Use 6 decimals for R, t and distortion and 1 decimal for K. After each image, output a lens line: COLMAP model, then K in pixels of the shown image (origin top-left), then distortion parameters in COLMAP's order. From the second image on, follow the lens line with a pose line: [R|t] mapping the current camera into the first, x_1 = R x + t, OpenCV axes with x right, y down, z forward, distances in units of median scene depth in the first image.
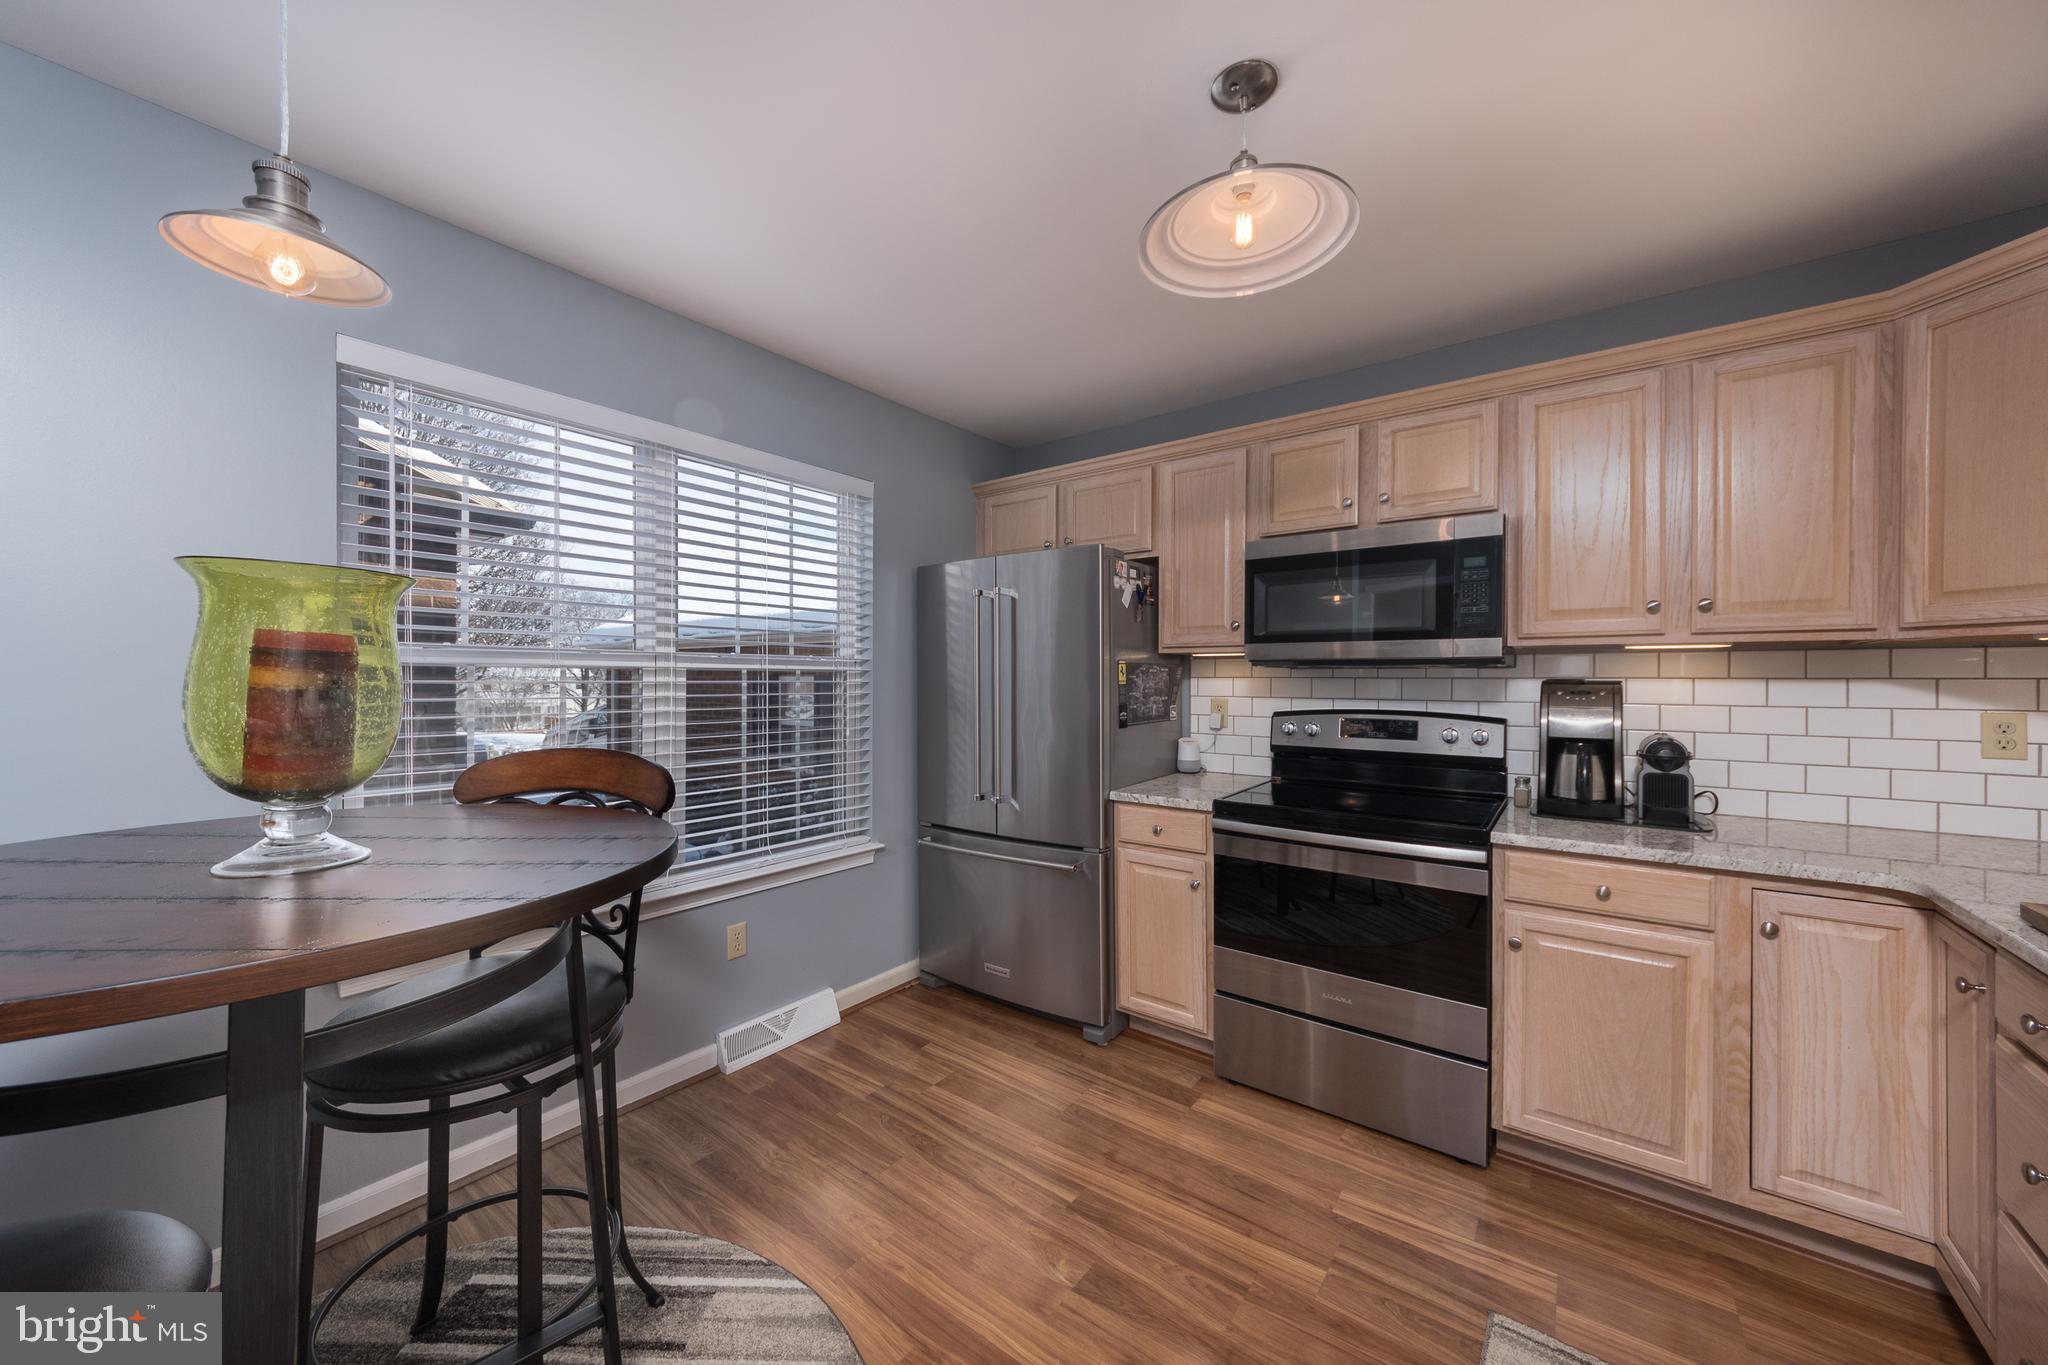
lens RADIAL K [[735.2, 0, 1025.6], [0, 735.2, 679.8], [0, 0, 1]] dist [-0.002643, -0.000702]
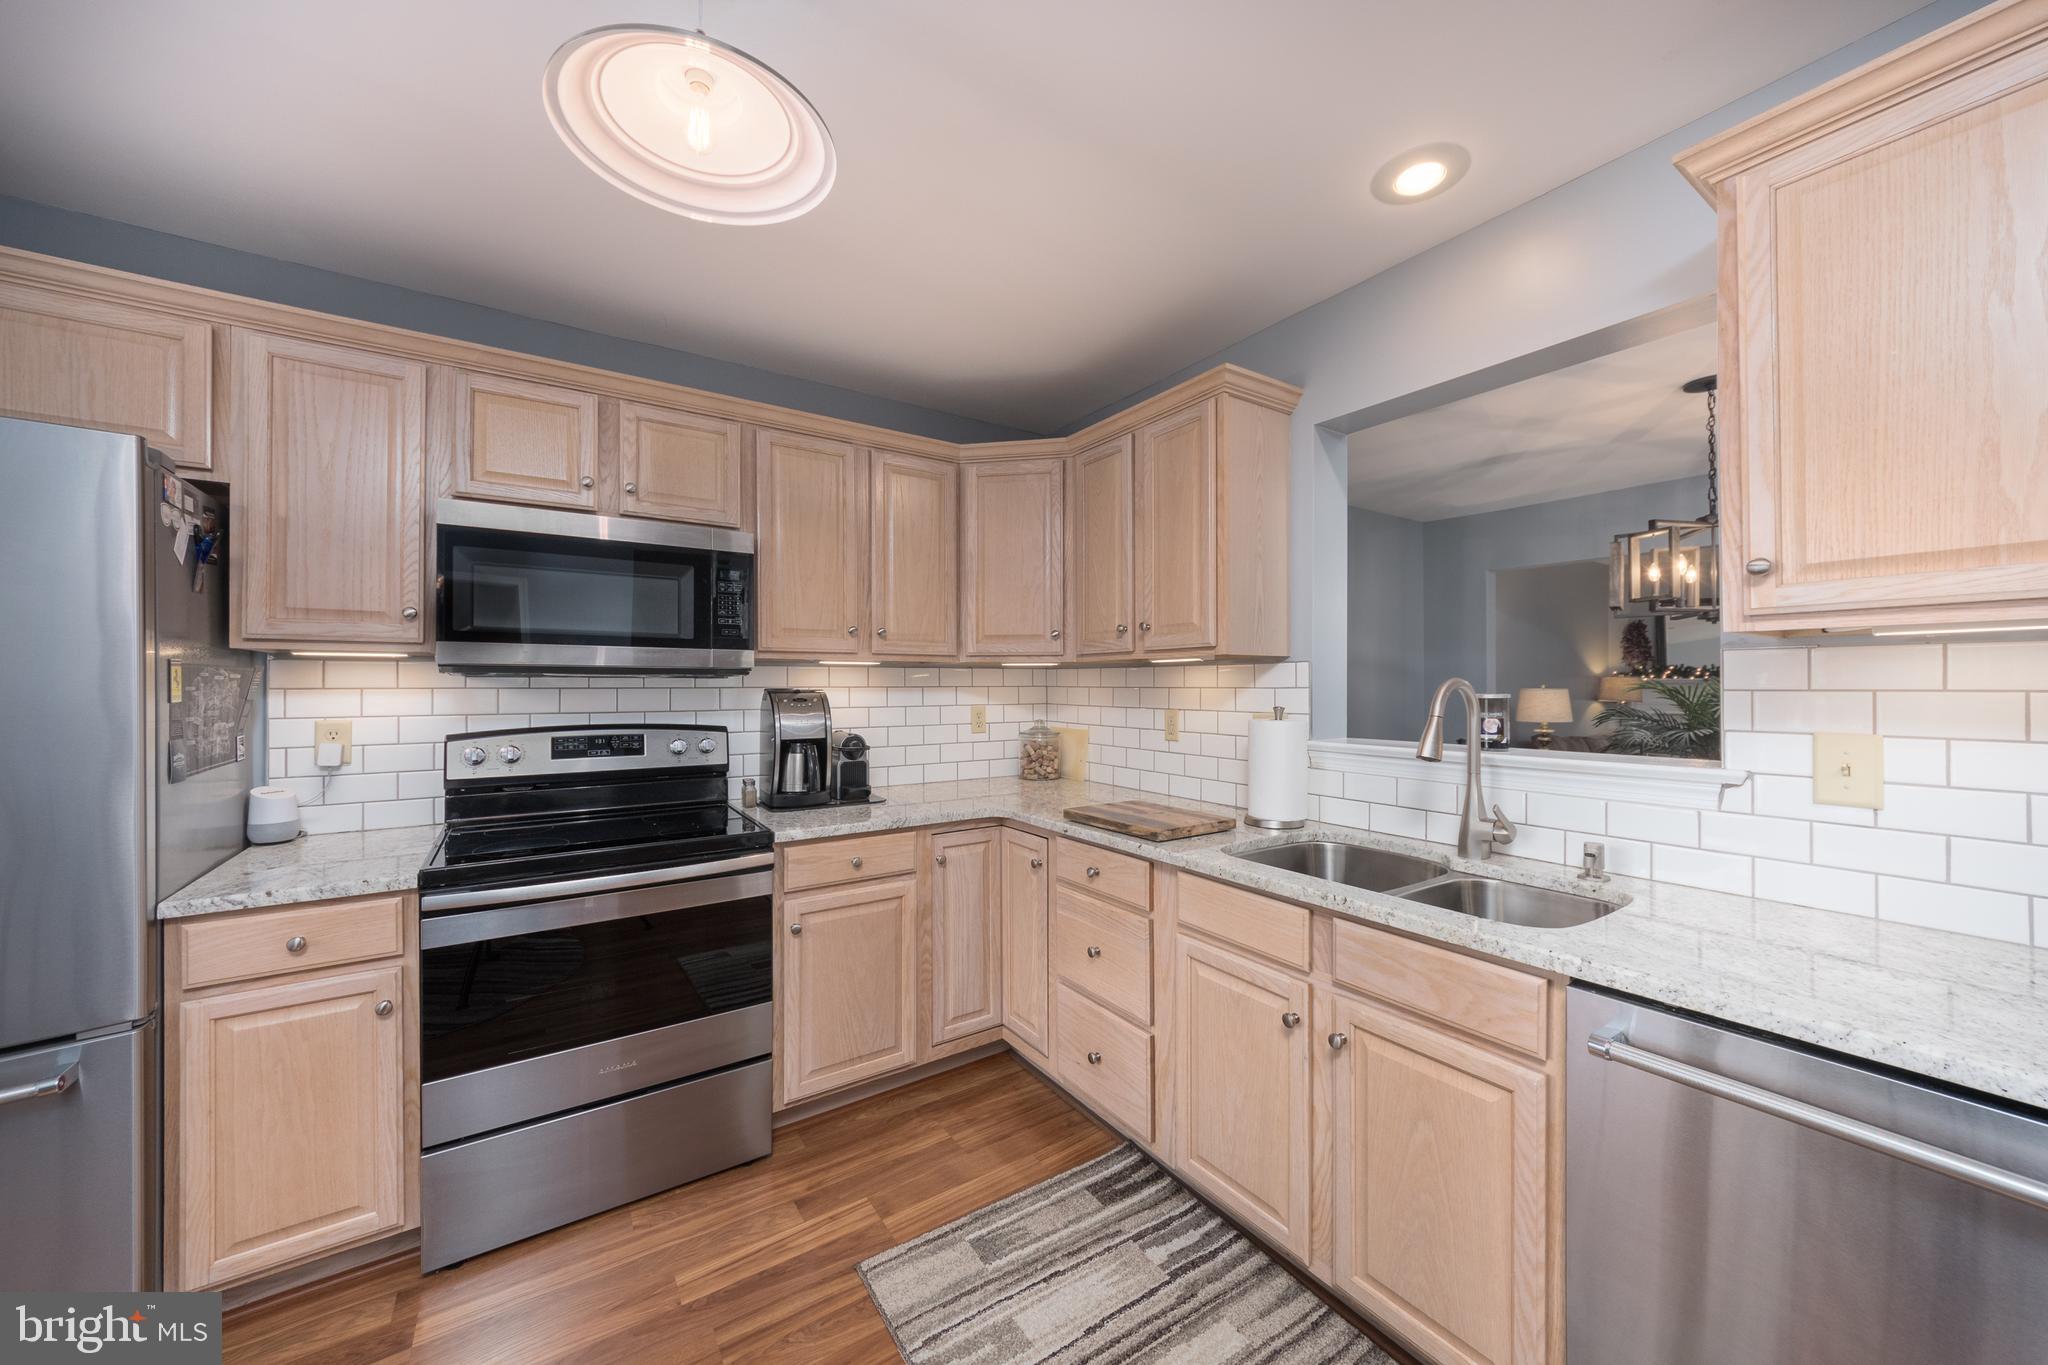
lens RADIAL K [[735.2, 0, 1019.6], [0, 735.2, 681.3], [0, 0, 1]] dist [-0.002643, -0.000702]
pose [[0.316844, 0.003510, 0.948471, -0.235585], [0.006021, 0.999966, -0.005712, -0.003515], [-0.948459, 0.007520, 0.316812, 0.292292]]
